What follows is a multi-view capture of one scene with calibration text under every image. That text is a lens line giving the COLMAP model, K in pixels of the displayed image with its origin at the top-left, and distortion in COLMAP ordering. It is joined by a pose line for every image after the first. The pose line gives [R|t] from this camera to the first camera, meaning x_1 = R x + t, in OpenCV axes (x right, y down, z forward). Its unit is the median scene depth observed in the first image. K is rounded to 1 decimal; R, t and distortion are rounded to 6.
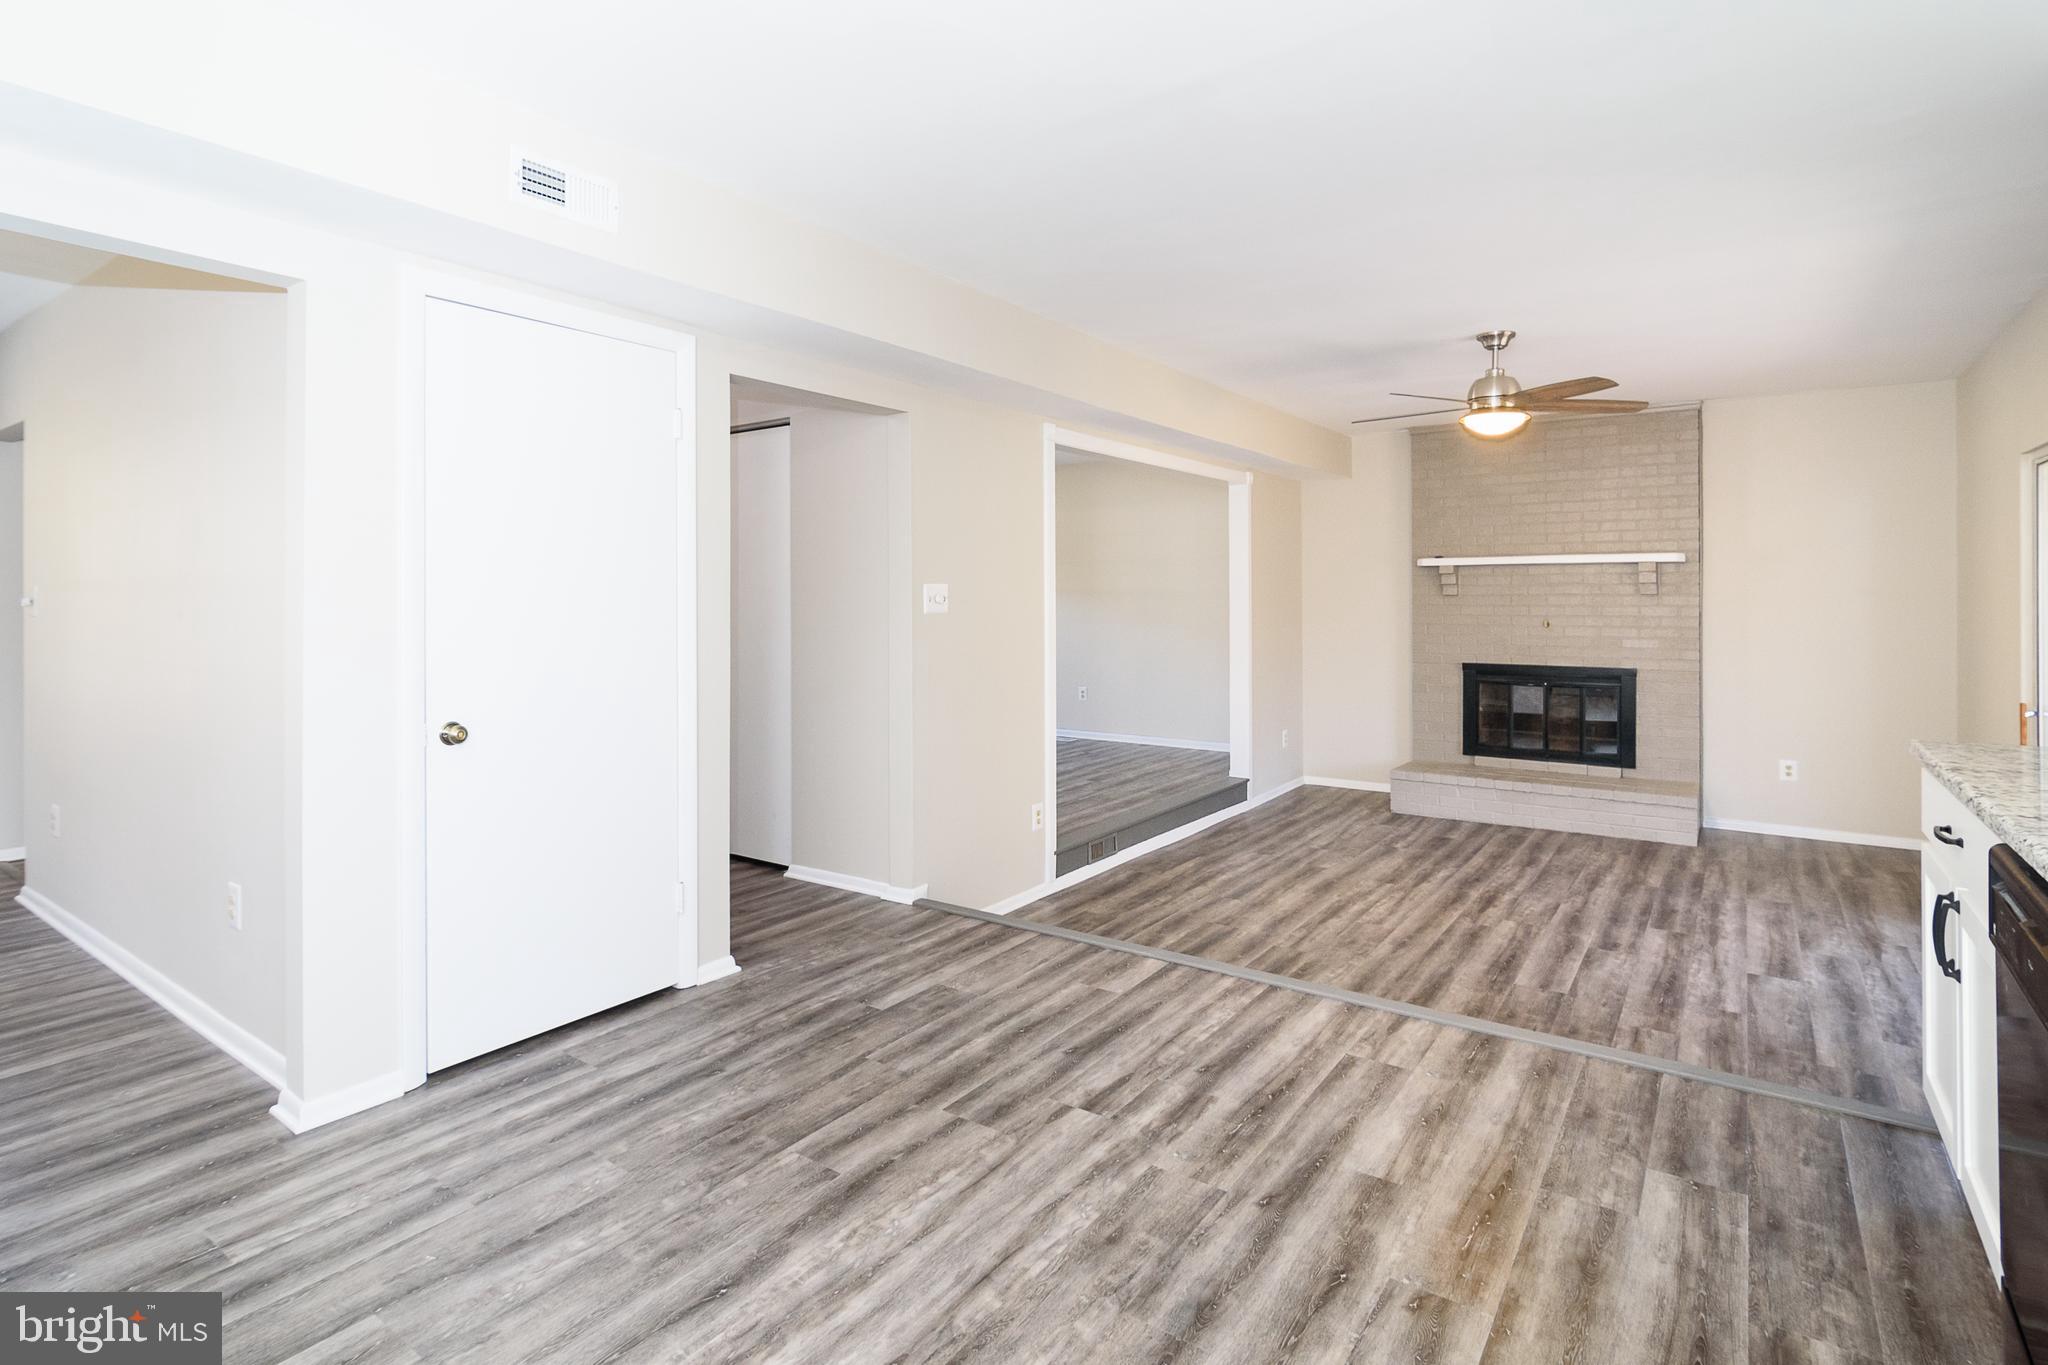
lens RADIAL K [[1019.3, 0, 1015.7], [0, 1019.3, 606.3], [0, 0, 1]] dist [0.000957, 0.000477]
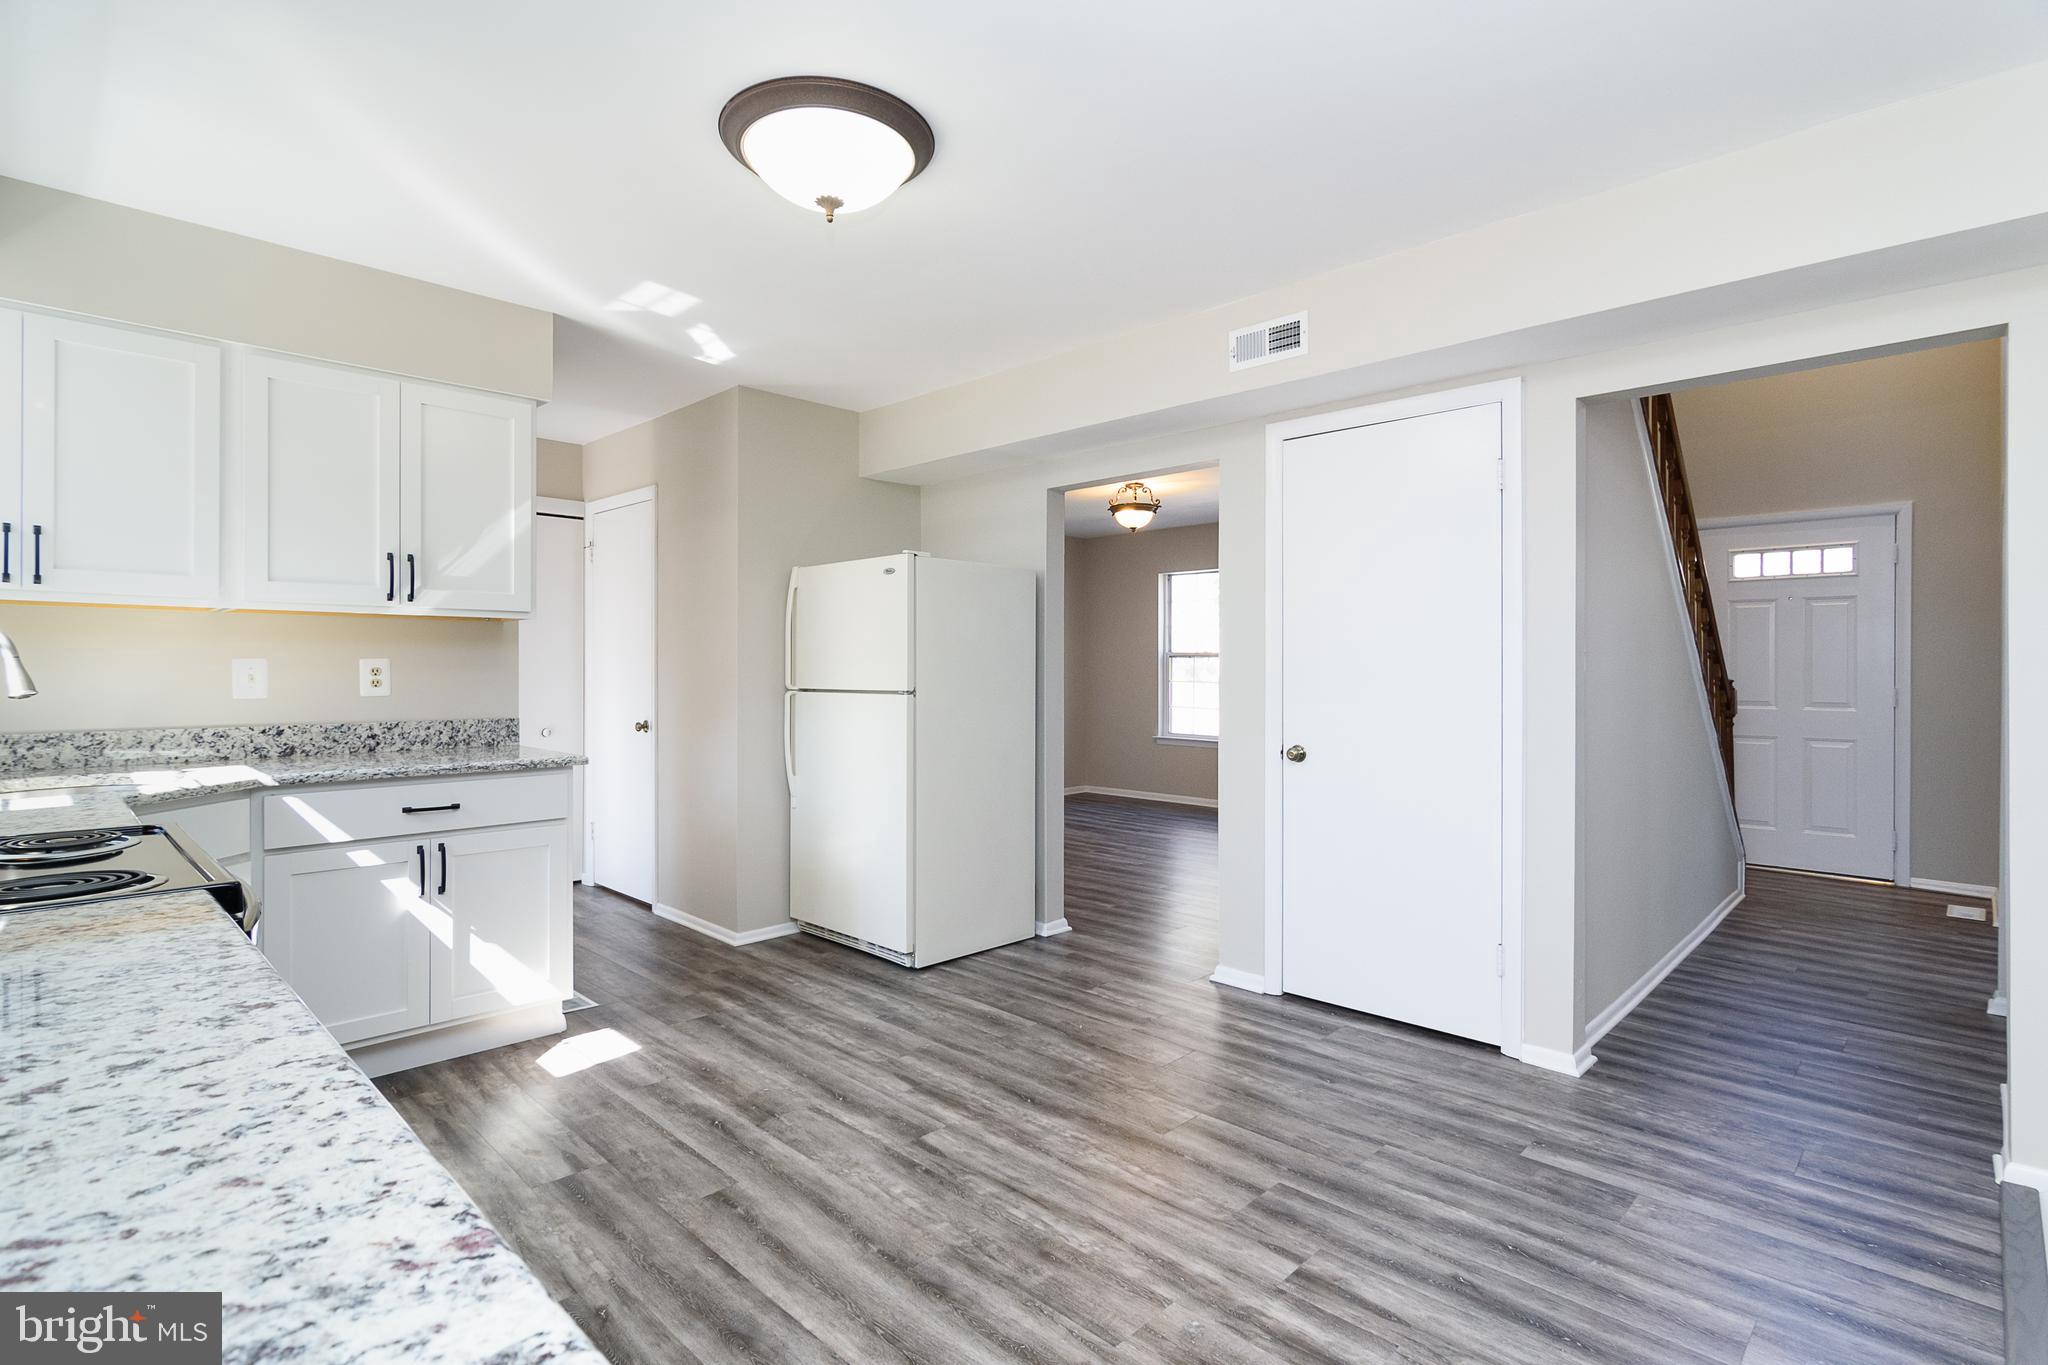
lens RADIAL K [[993.2, 0, 1027.9], [0, 993.2, 661.8], [0, 0, 1]] dist [-0.002086, 0.000637]
pose [[-0.150122, -0.000883, -0.988667, 0.806137], [-0.006578, 0.999978, 0.000106, 0.002313], [0.988646, 0.006519, -0.150124, 0.815288]]
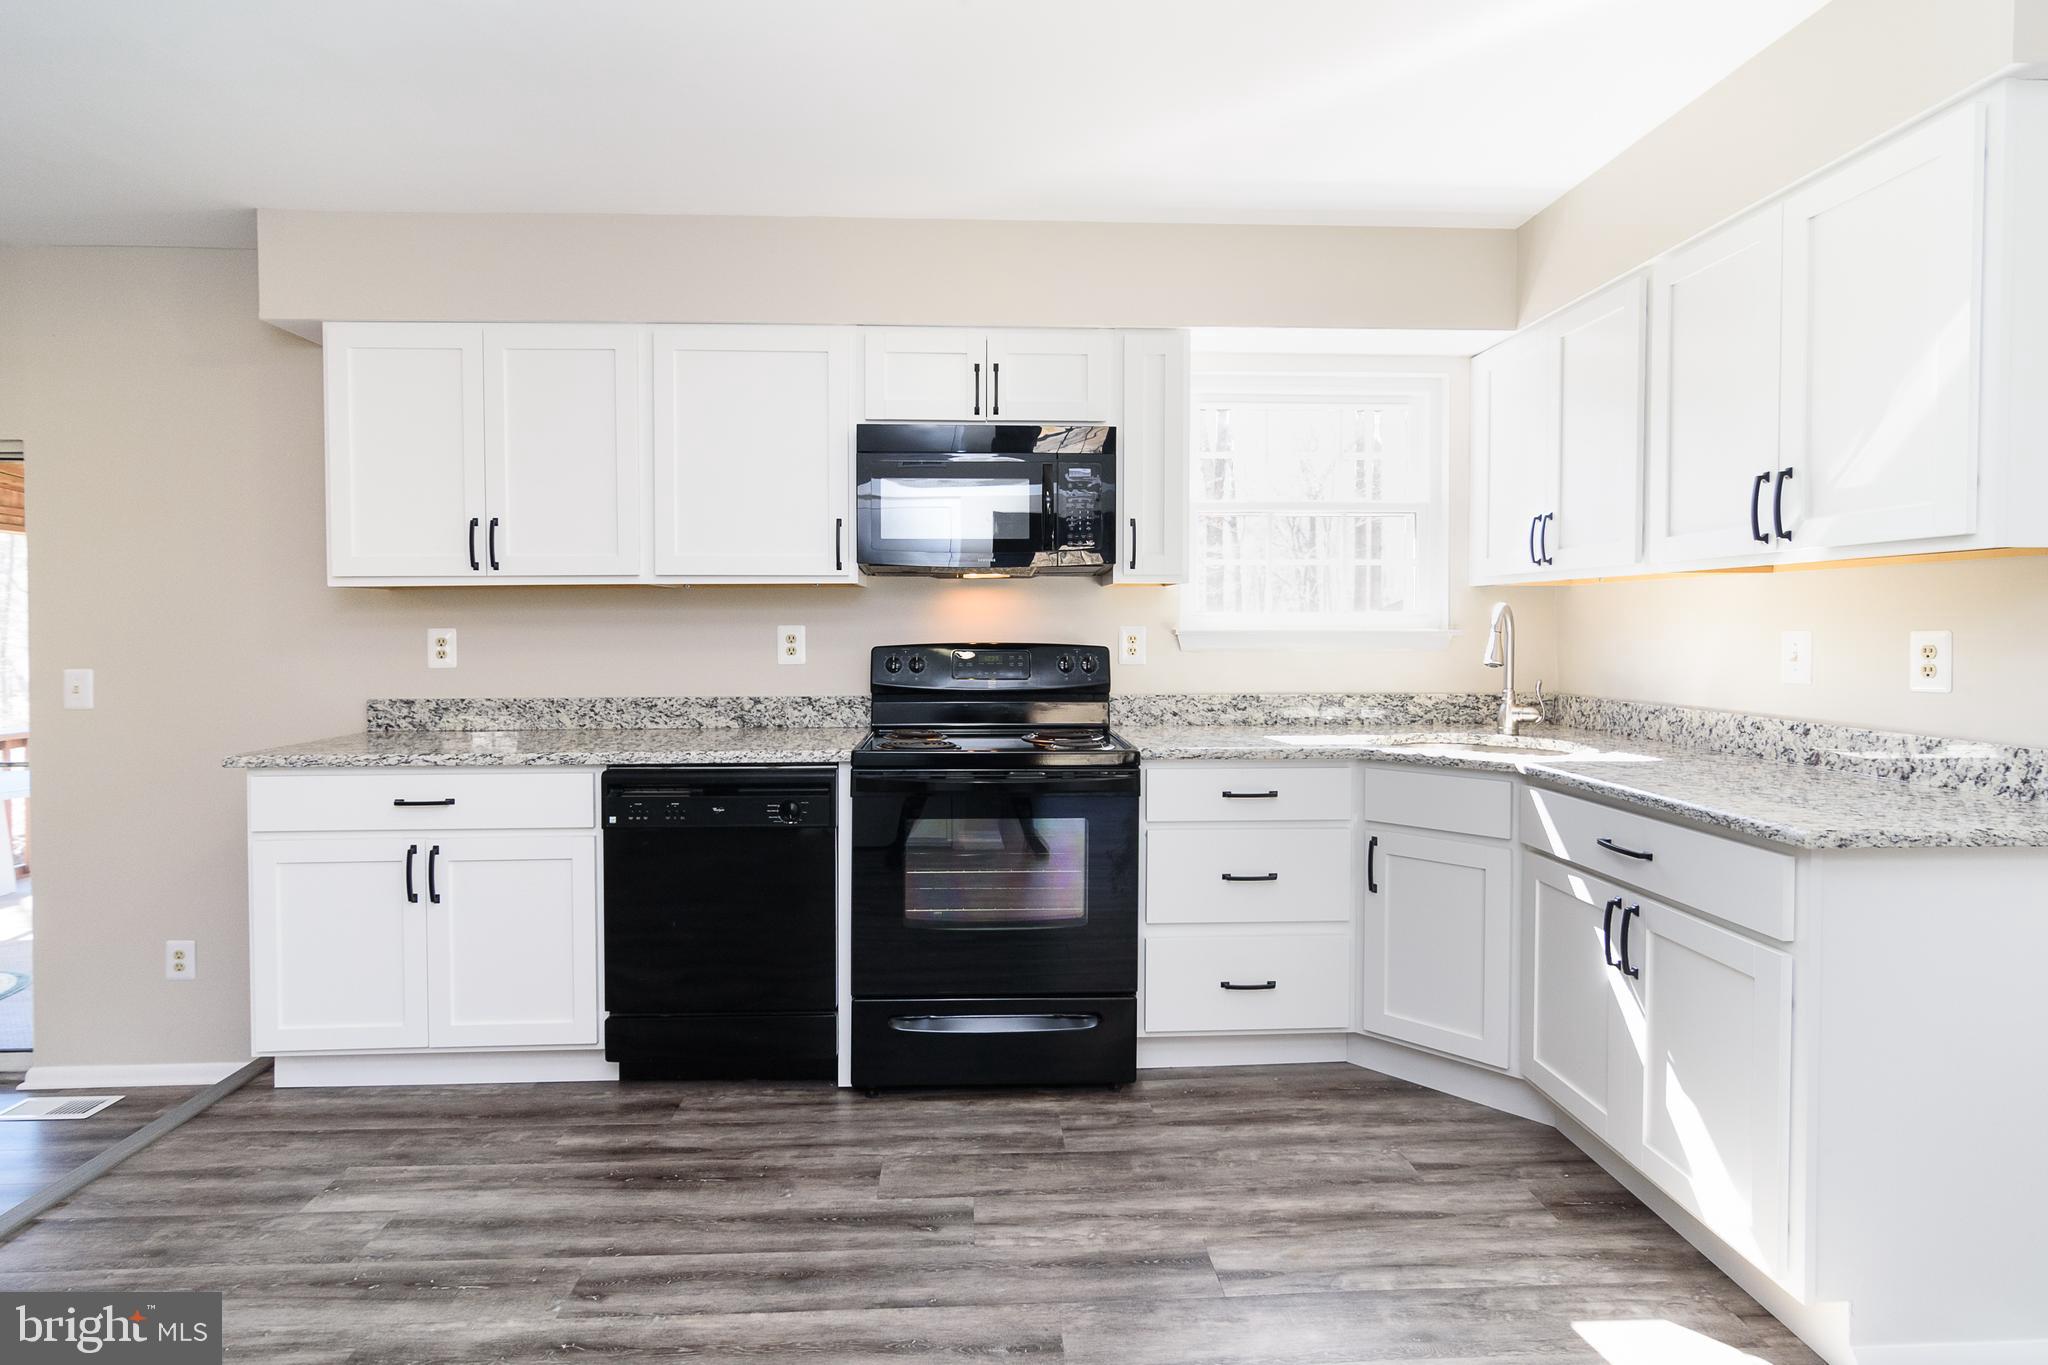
lens RADIAL K [[1003.7, 0, 1010.0], [0, 1003.7, 646.9], [0, 0, 1]] dist [-0.001669, 0.000456]
pose [[-0.620058, -0.009566, 0.784497, -0.448675], [0.009241, 0.999767, 0.019496, -0.004818], [-0.784501, 0.019338, -0.619826, 0.843146]]
